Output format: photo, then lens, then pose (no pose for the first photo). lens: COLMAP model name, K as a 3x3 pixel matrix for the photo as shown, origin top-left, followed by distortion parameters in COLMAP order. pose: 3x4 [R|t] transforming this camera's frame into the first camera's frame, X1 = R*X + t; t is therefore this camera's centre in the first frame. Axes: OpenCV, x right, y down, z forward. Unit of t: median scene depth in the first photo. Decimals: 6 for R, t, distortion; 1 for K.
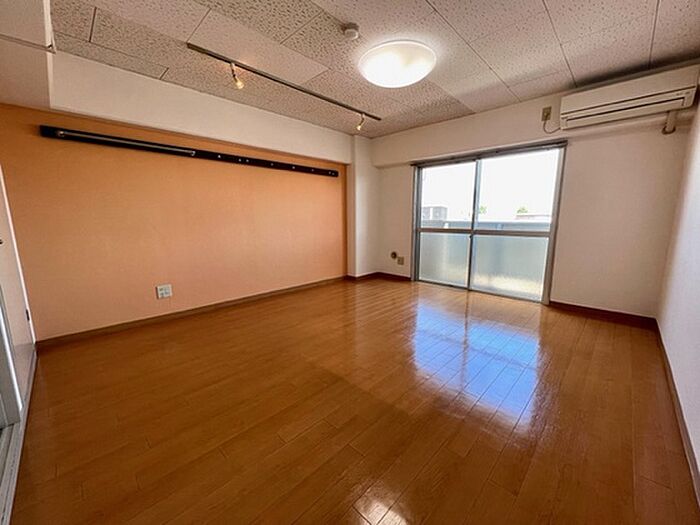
lens RADIAL K [[279.3, 0, 351.8], [0, 279.3, 266.3], [0, 0, 1]] dist [-0.008624, 0.001706]
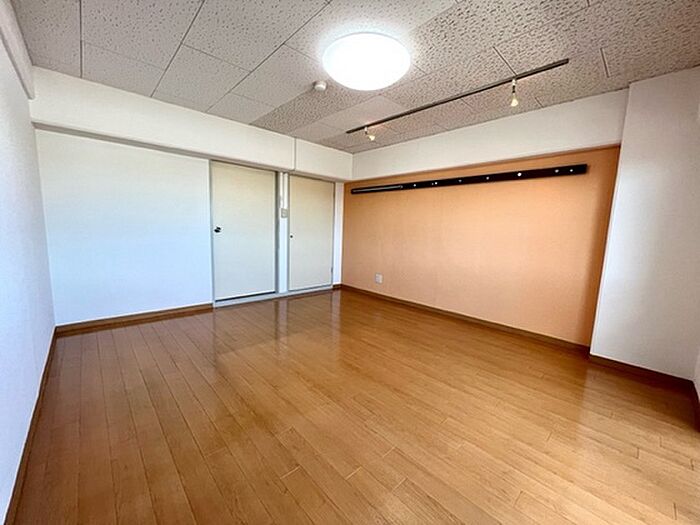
lens RADIAL K [[279.3, 0, 352.8], [0, 279.3, 260.6], [0, 0, 1]] dist [-0.008624, 0.001706]
pose [[-0.039841, 0.108540, -0.993293, 0.769041], [-0.217137, 0.969386, 0.114637, -0.137026], [0.975328, 0.220248, -0.015053, 0.765536]]
